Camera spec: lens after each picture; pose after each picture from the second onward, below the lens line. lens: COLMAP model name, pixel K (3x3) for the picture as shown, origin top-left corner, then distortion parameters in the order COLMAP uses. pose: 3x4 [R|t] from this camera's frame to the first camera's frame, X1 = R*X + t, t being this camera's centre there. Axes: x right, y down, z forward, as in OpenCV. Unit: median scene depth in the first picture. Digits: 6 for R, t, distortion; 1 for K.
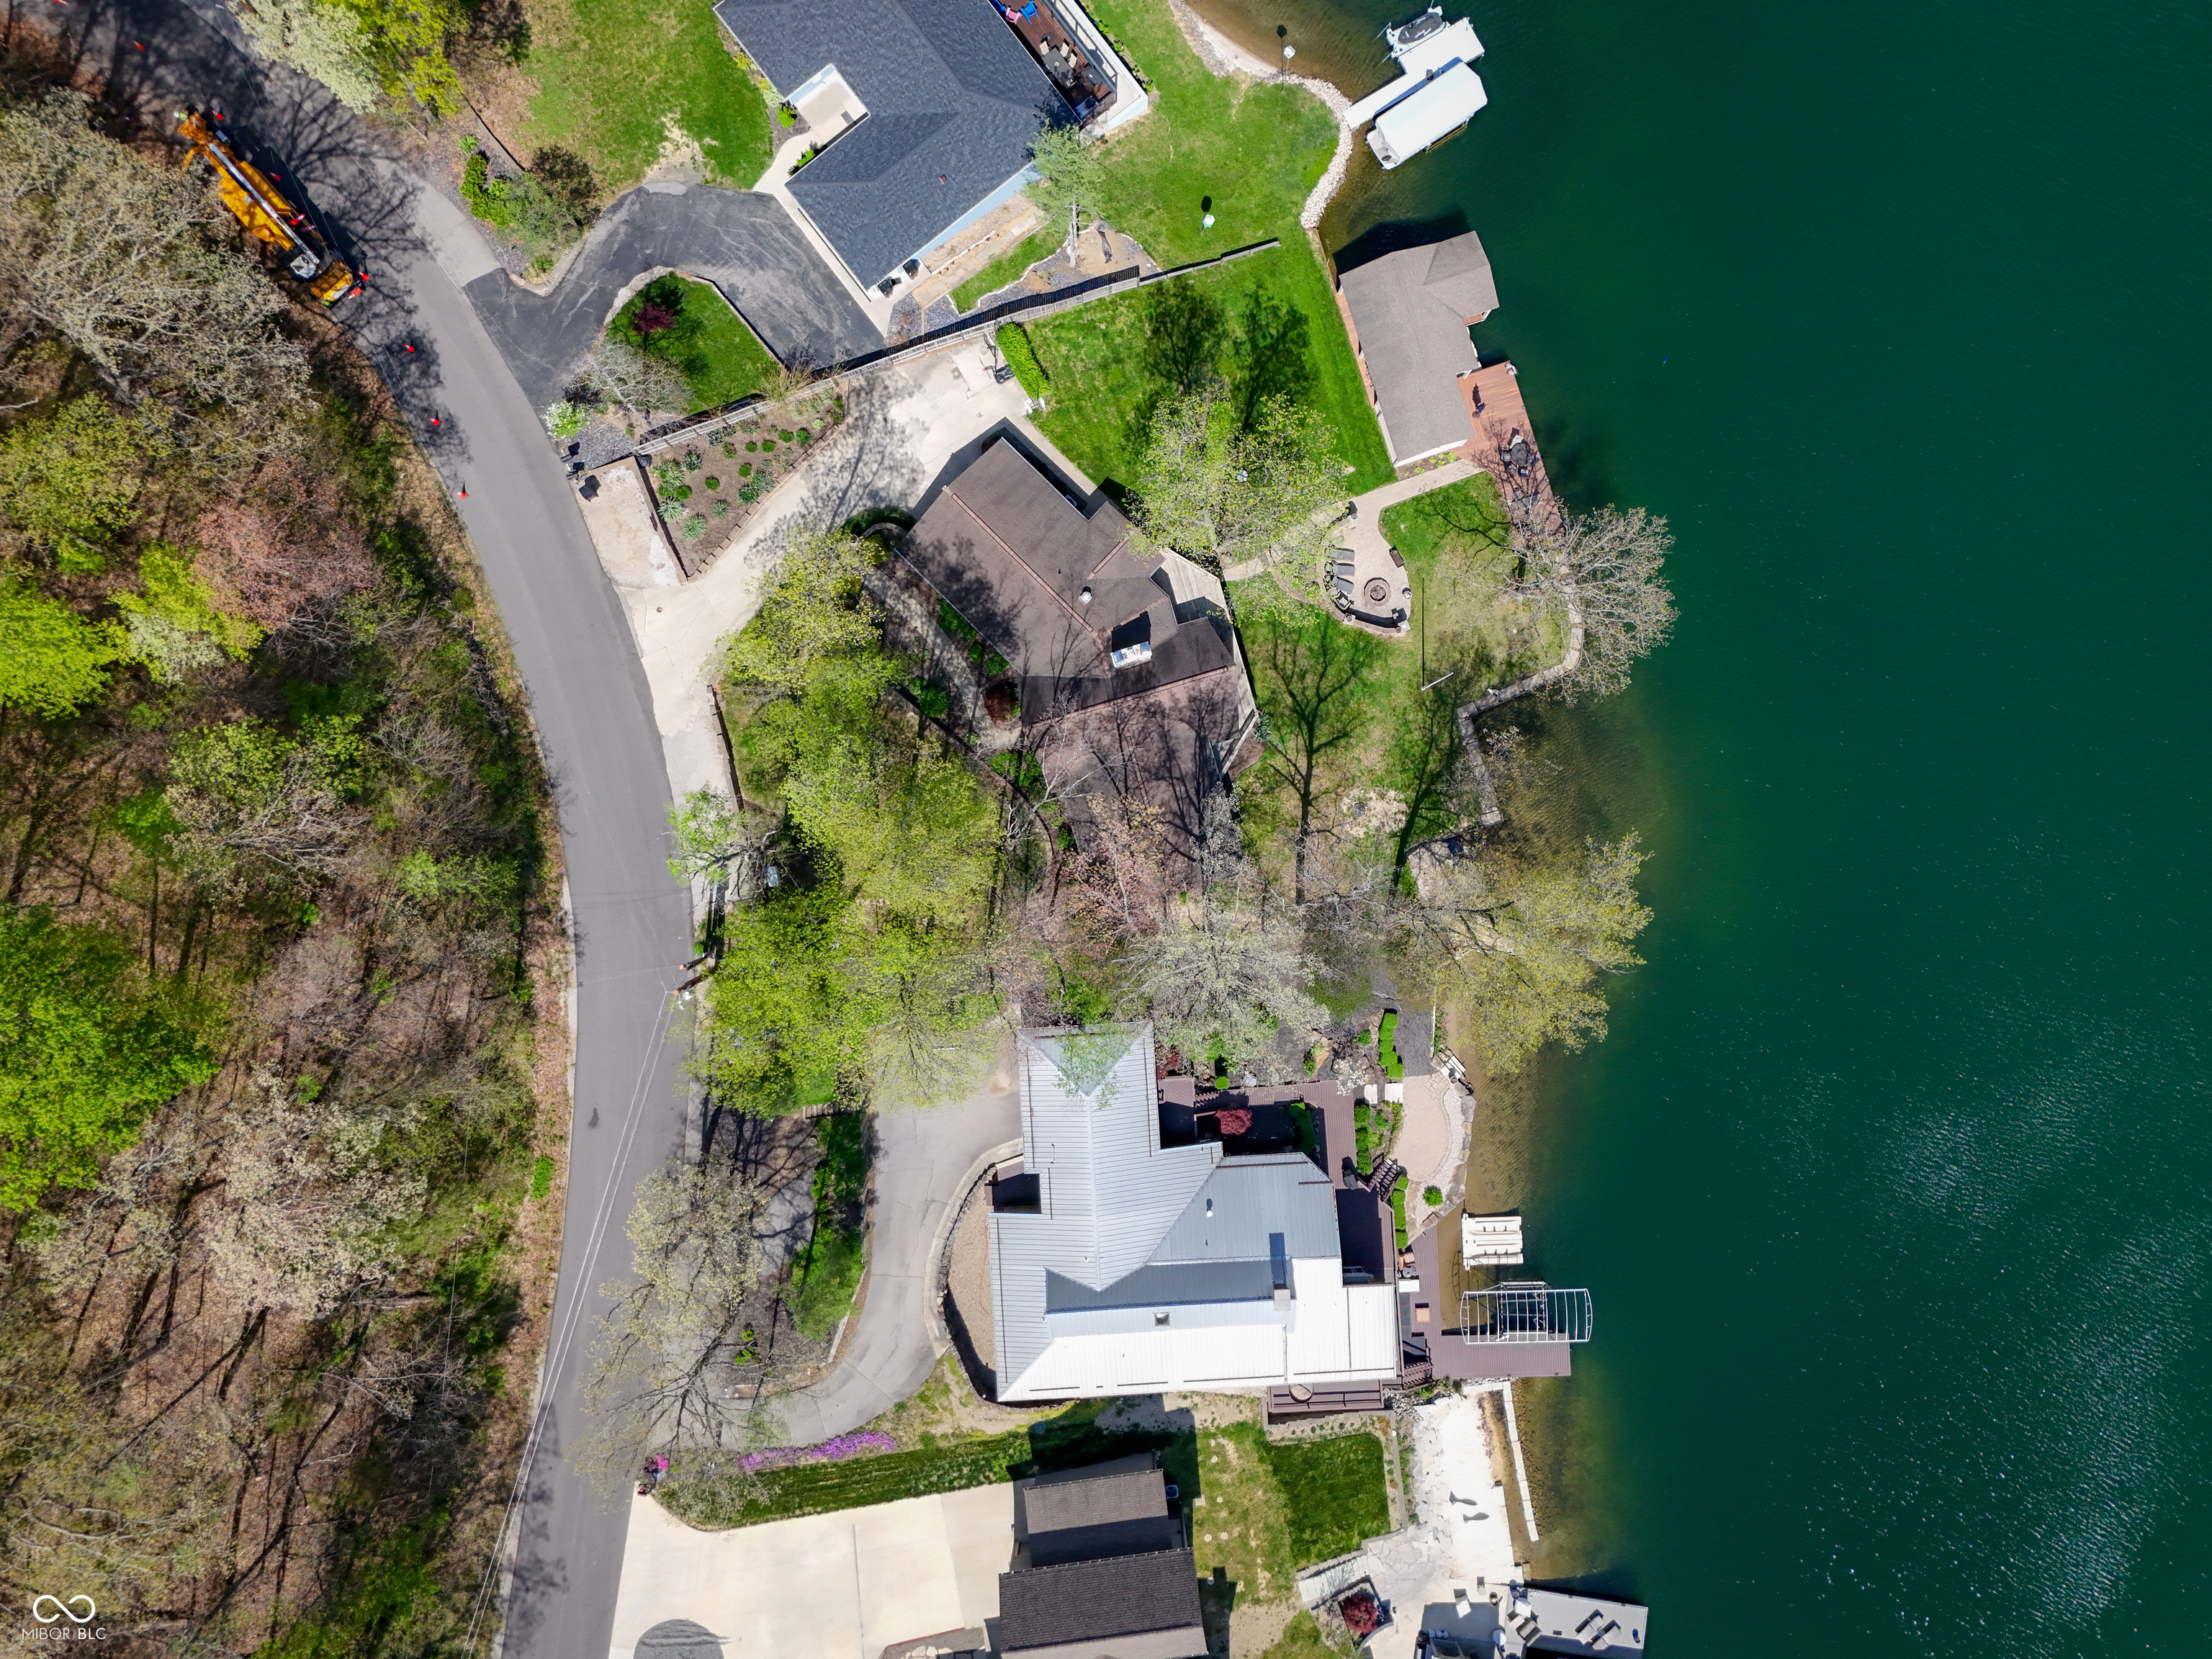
lens RADIAL K [[1608.2, 0, 1112.9], [0, 1608.2, 819.0], [0, 0, 1]] dist [0.075291, -0.075448]
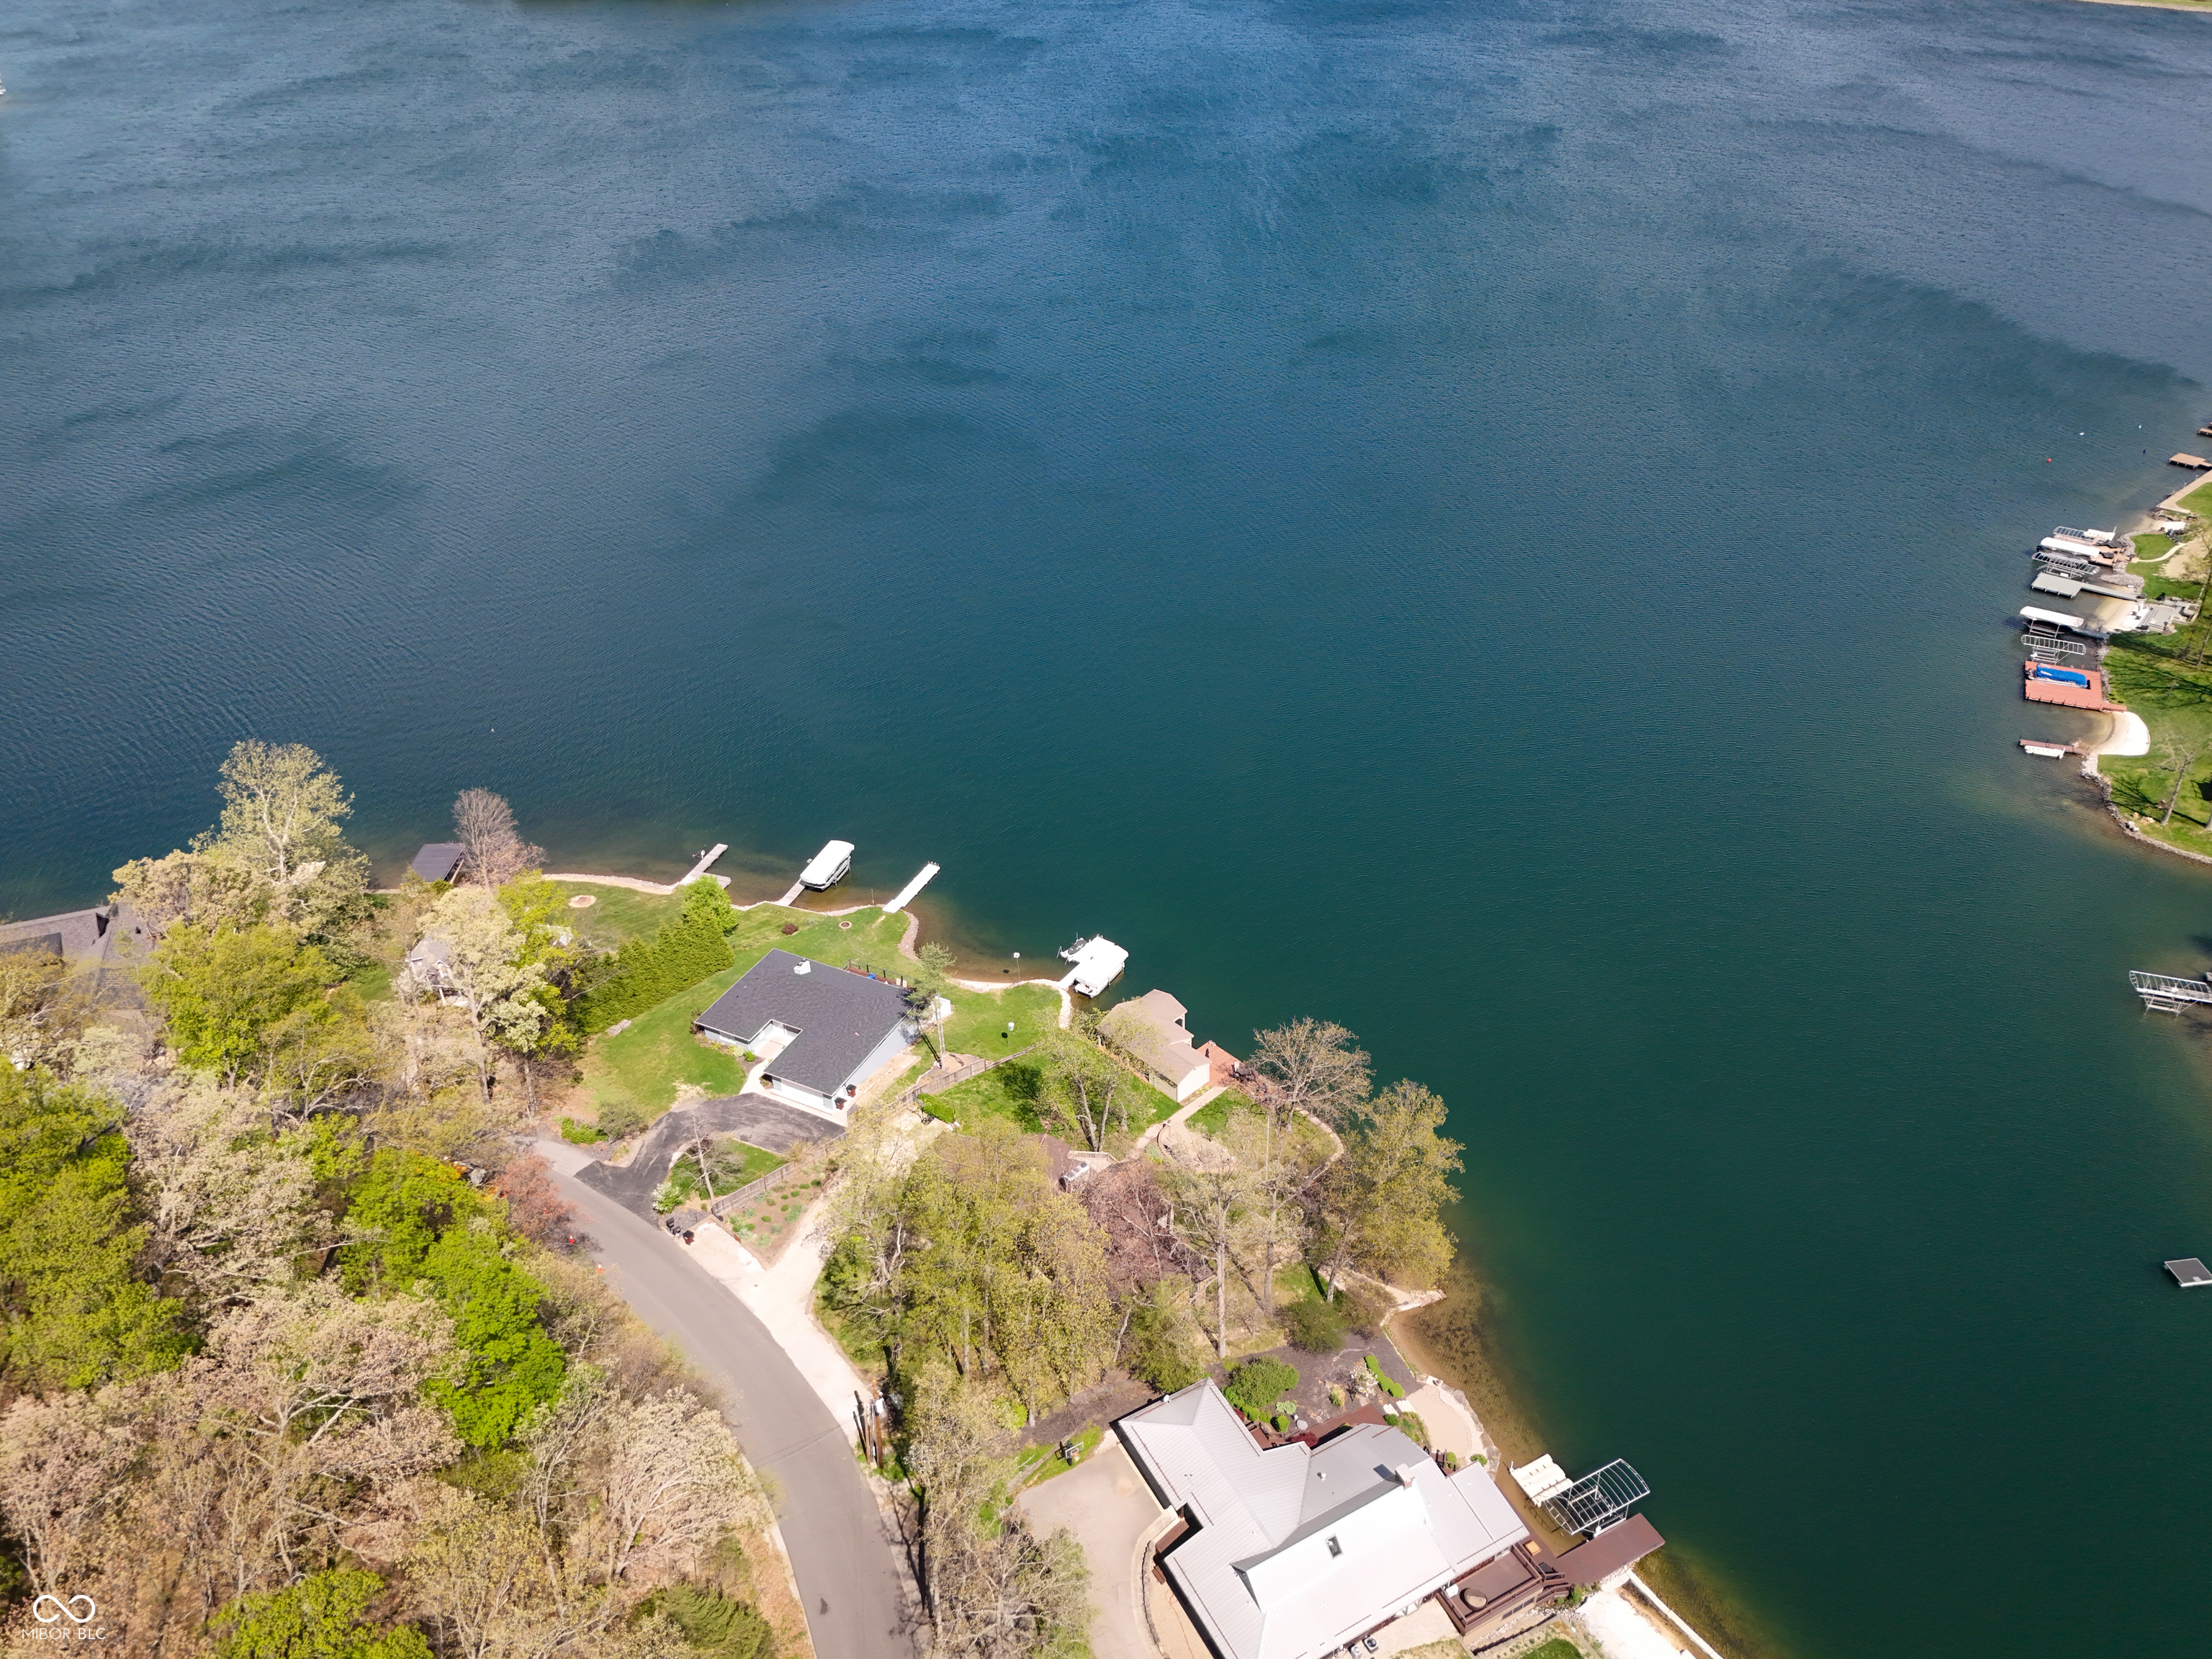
lens RADIAL K [[1608.2, 0, 1112.9], [0, 1608.2, 819.0], [0, 0, 1]] dist [0.075291, -0.075448]
pose [[0.900543, -0.248472, 0.356768, -0.390432], [0.434733, 0.504559, -0.745940, 0.819515], [0.005335, 0.826851, 0.562396, -0.112858]]
